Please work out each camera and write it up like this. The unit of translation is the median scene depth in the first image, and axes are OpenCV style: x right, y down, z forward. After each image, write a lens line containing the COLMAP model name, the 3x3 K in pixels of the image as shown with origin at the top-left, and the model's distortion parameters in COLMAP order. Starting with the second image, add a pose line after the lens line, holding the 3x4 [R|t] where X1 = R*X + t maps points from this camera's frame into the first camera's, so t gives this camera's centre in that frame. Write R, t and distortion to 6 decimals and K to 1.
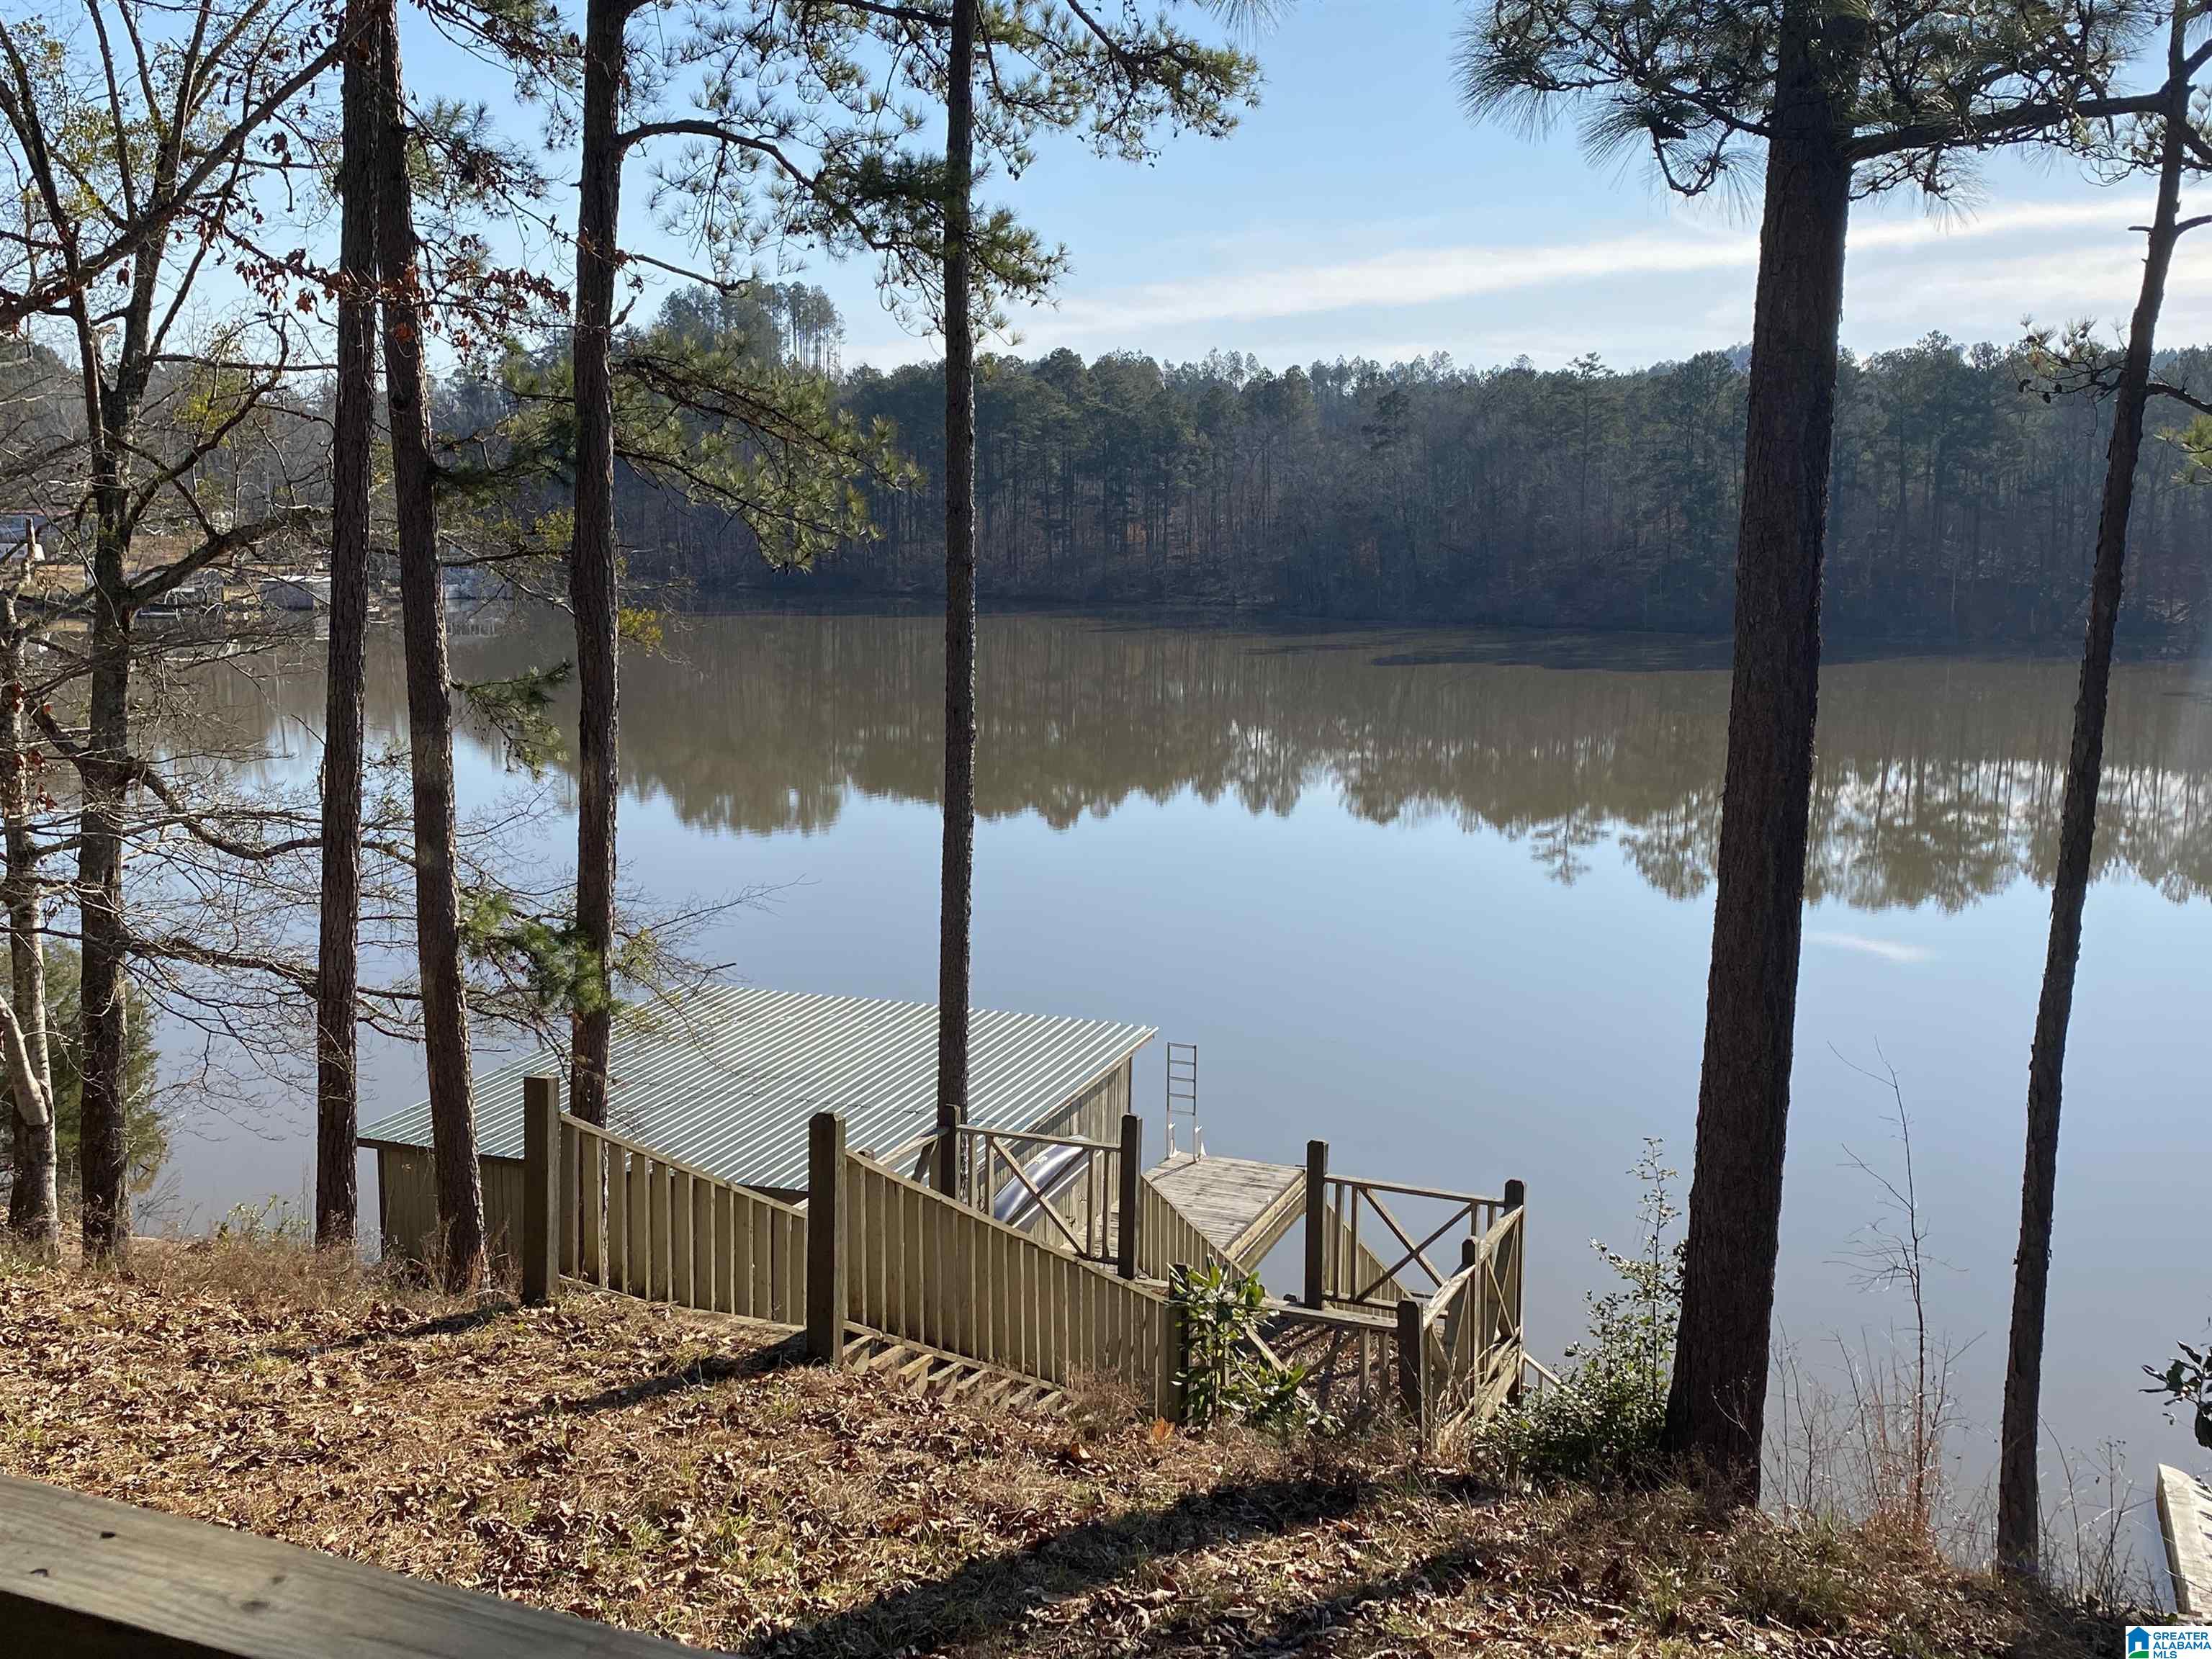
lens RADIAL K [[2175.3, 0, 1089.9], [0, 2175.3, 831.4], [0, 0, 1]] dist [0.053976, 0.000000]
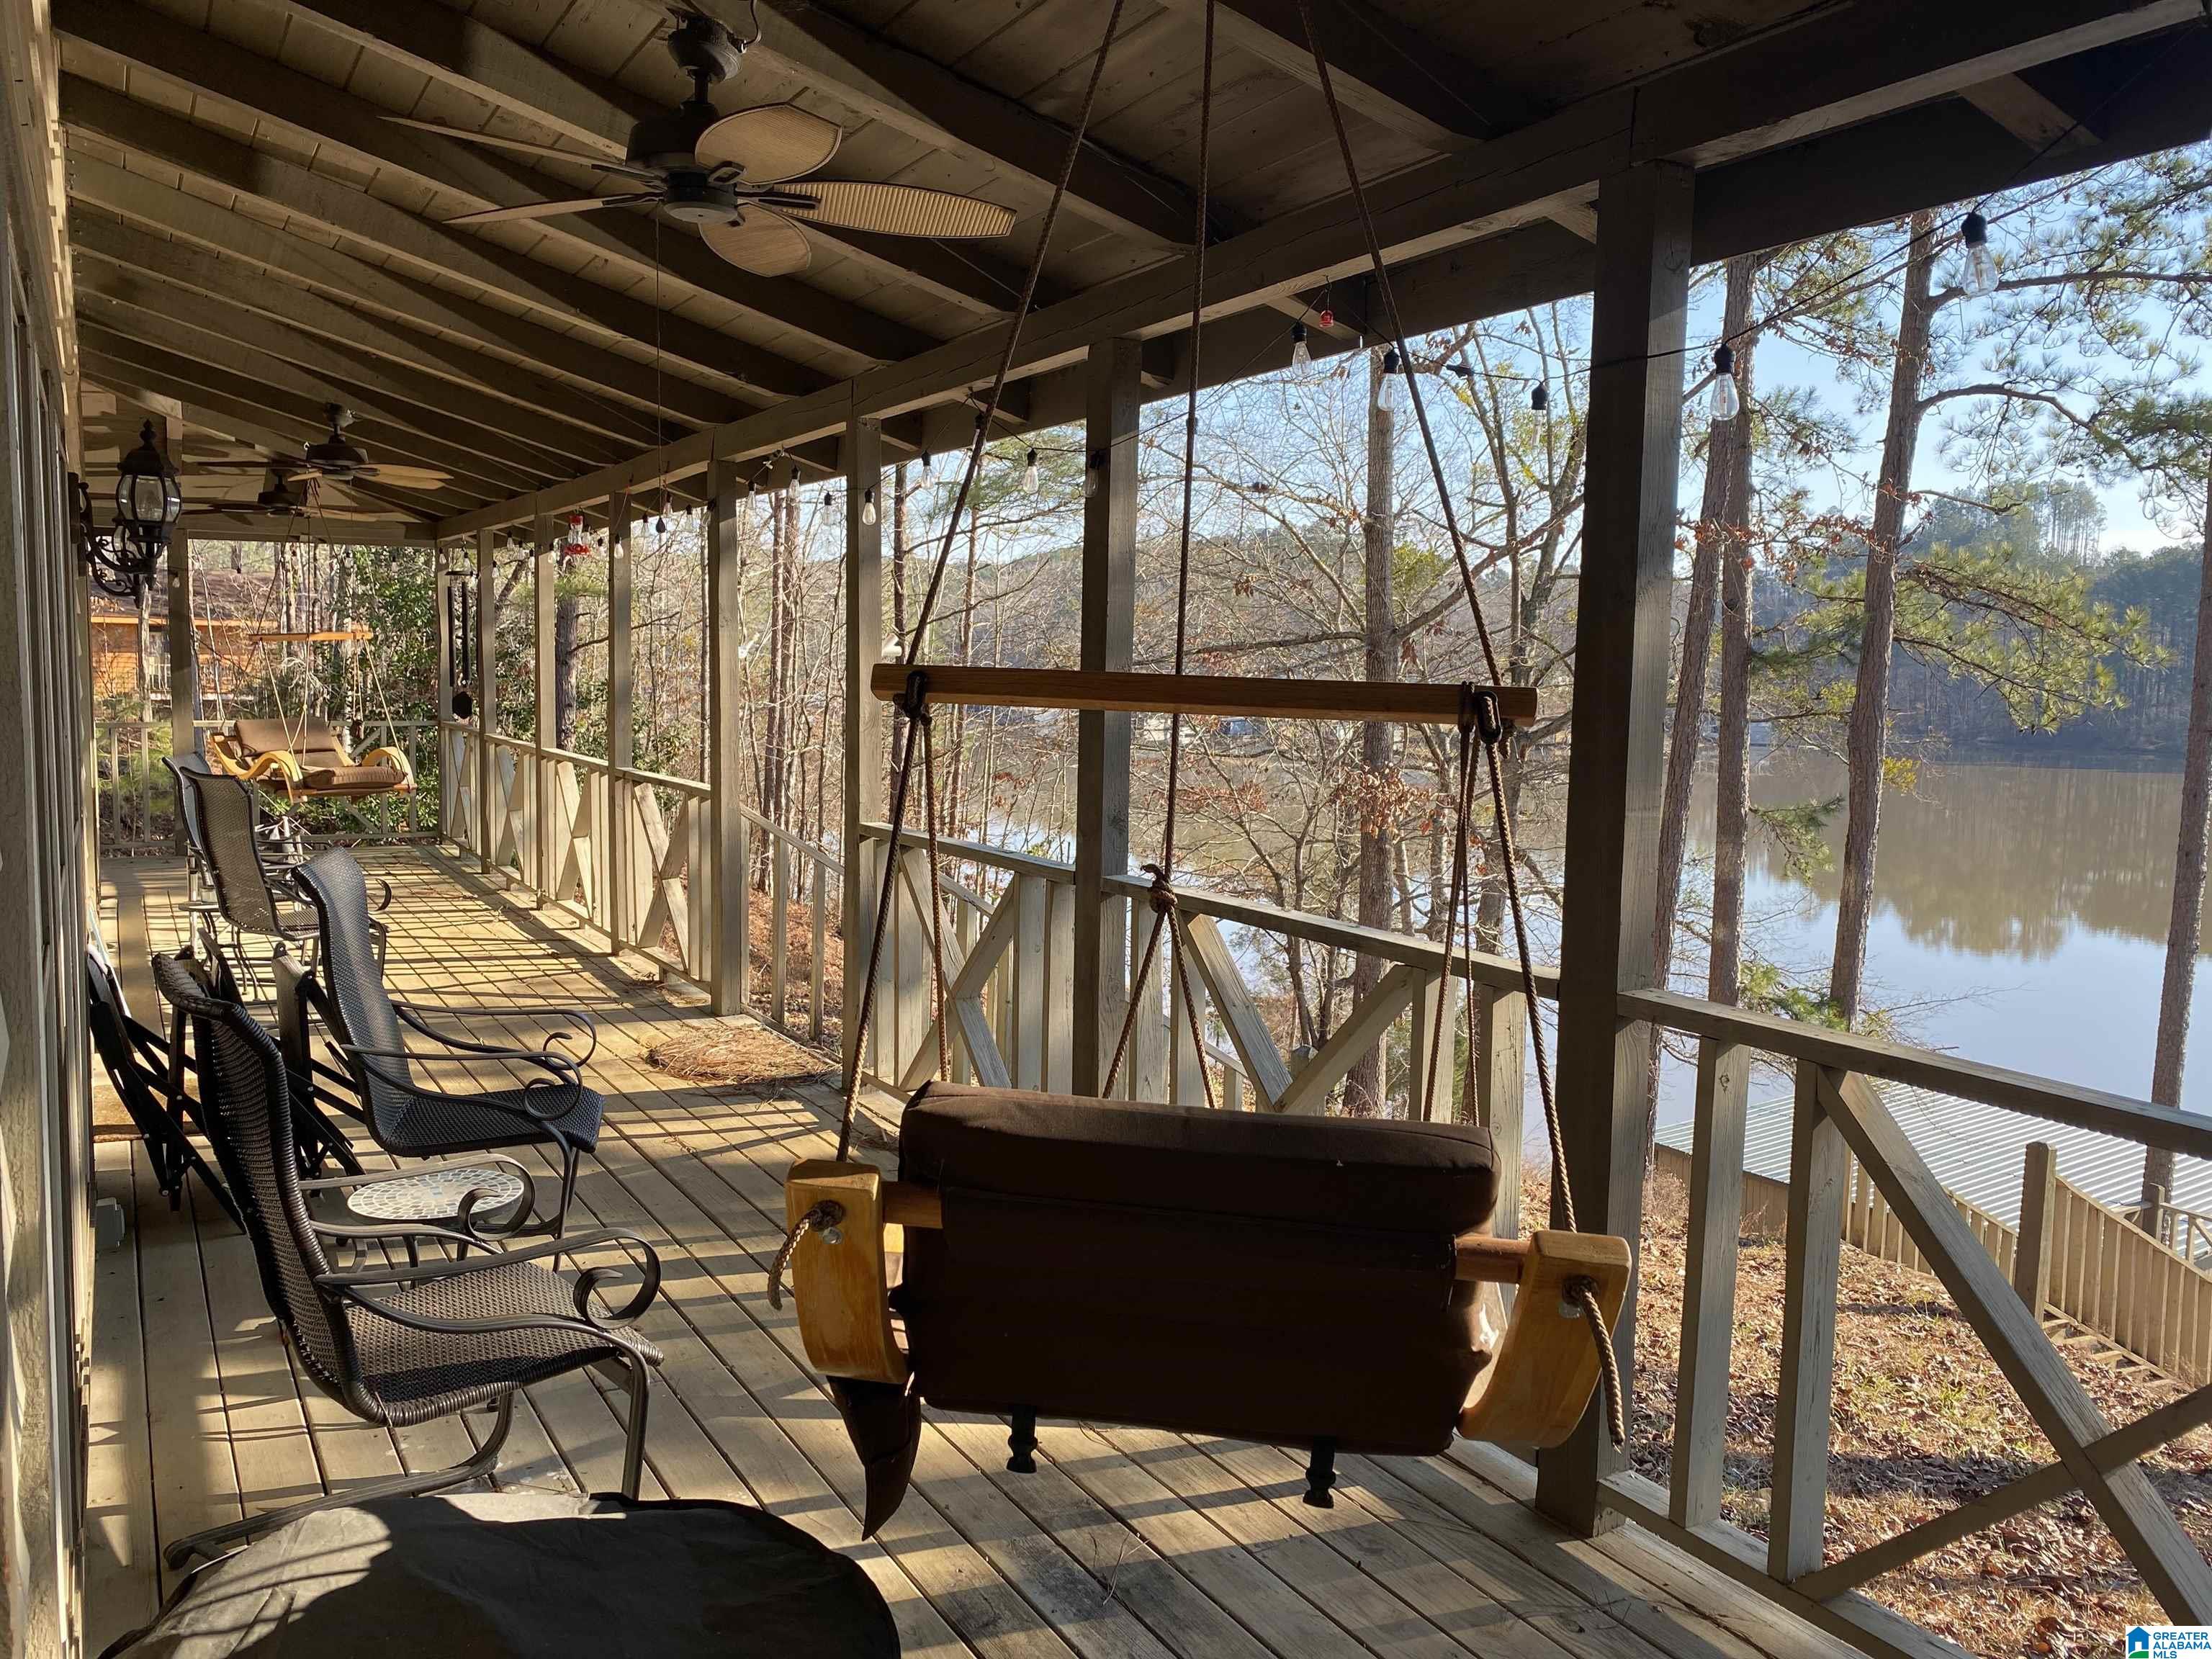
lens RADIAL K [[1690.5, 0, 1099.5], [0, 1690.5, 830.7], [0, 0, 1]] dist [0.015490, 0.001065]
pose [[0.803940, 0.064252, -0.591229, 0.007772], [-0.095693, 0.995168, -0.021971, 0.007608], [0.586961, 0.074240, 0.806204, -0.081857]]
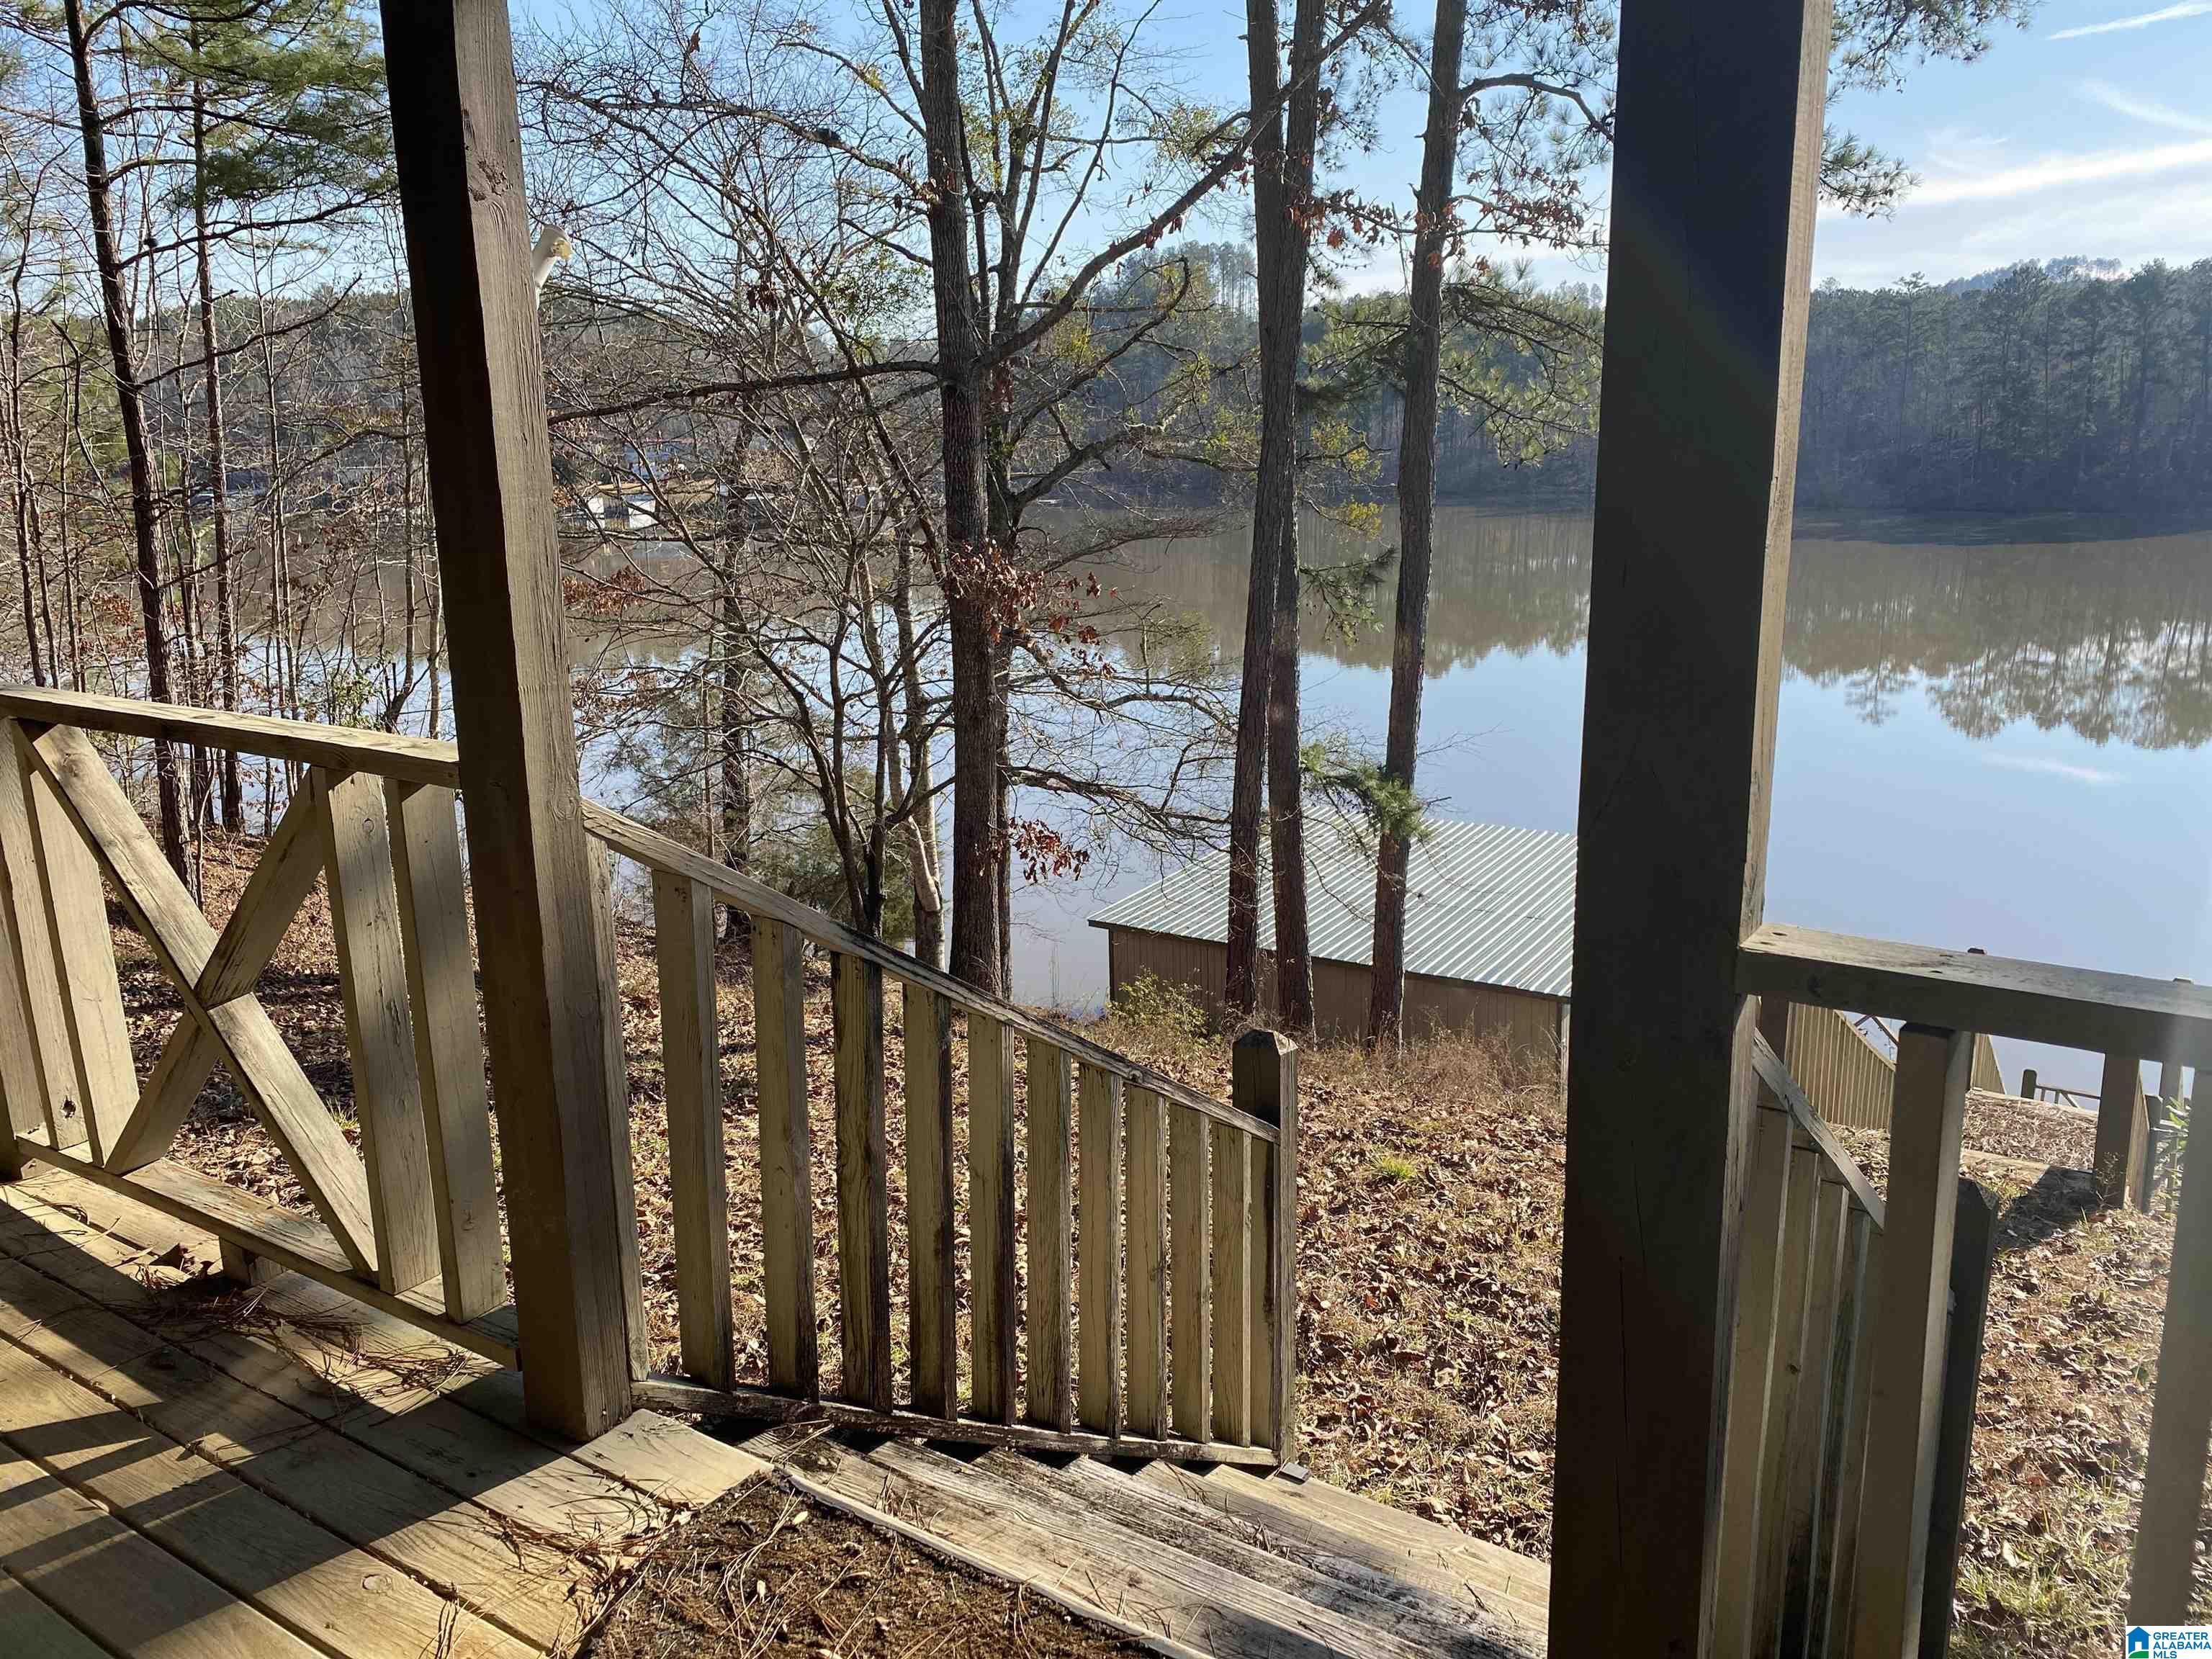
lens RADIAL K [[1690.5, 0, 1124.3], [0, 1690.5, 820.8], [0, 0, 1]] dist [0.015490, 0.001065]
pose [[0.983213, 0.019594, -0.181408, -0.190756], [-0.004264, 0.996413, 0.084512, -0.005529], [0.182414, -0.082320, 0.979770, 0.045964]]
